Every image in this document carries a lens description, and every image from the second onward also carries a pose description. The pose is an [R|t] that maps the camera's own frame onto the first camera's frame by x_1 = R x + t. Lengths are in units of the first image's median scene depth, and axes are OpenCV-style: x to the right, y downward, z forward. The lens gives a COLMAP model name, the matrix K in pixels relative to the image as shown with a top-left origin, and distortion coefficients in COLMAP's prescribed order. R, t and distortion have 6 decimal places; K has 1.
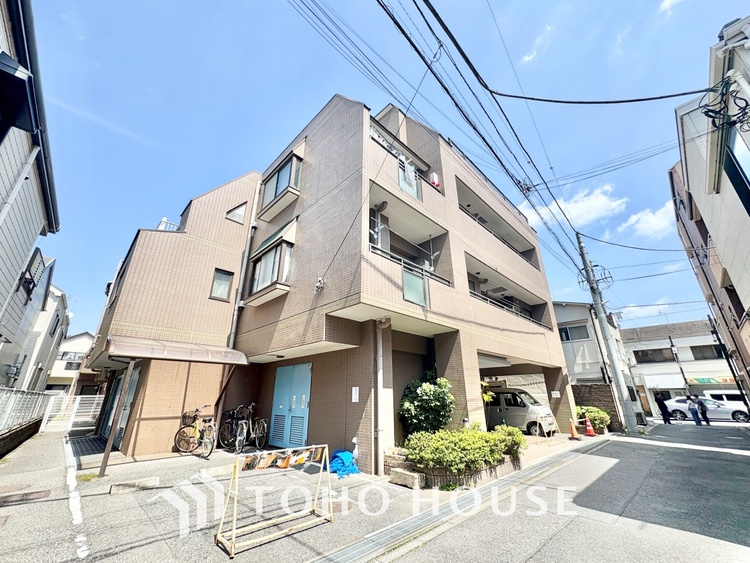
lens RADIAL K [[298.9, 0, 375.0], [0, 298.9, 281.5], [0, 0, 1]] dist [0.001717, 0.000220]
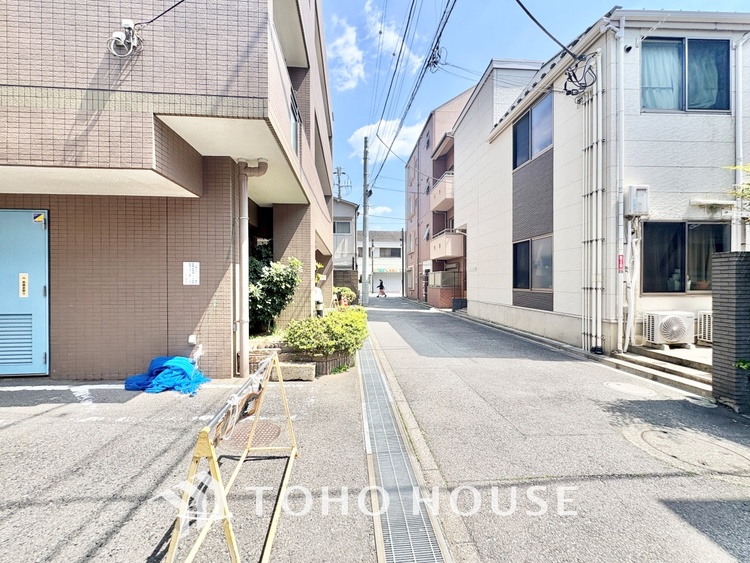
lens RADIAL K [[298.9, 0, 375.0], [0, 298.9, 281.5], [0, 0, 1]] dist [0.001717, 0.000220]
pose [[0.641249, 0.000107, 0.767333, -0.289441], [-0.279883, 0.931139, 0.233764, 0.139016], [-0.714468, -0.364664, 0.597122, 0.345526]]
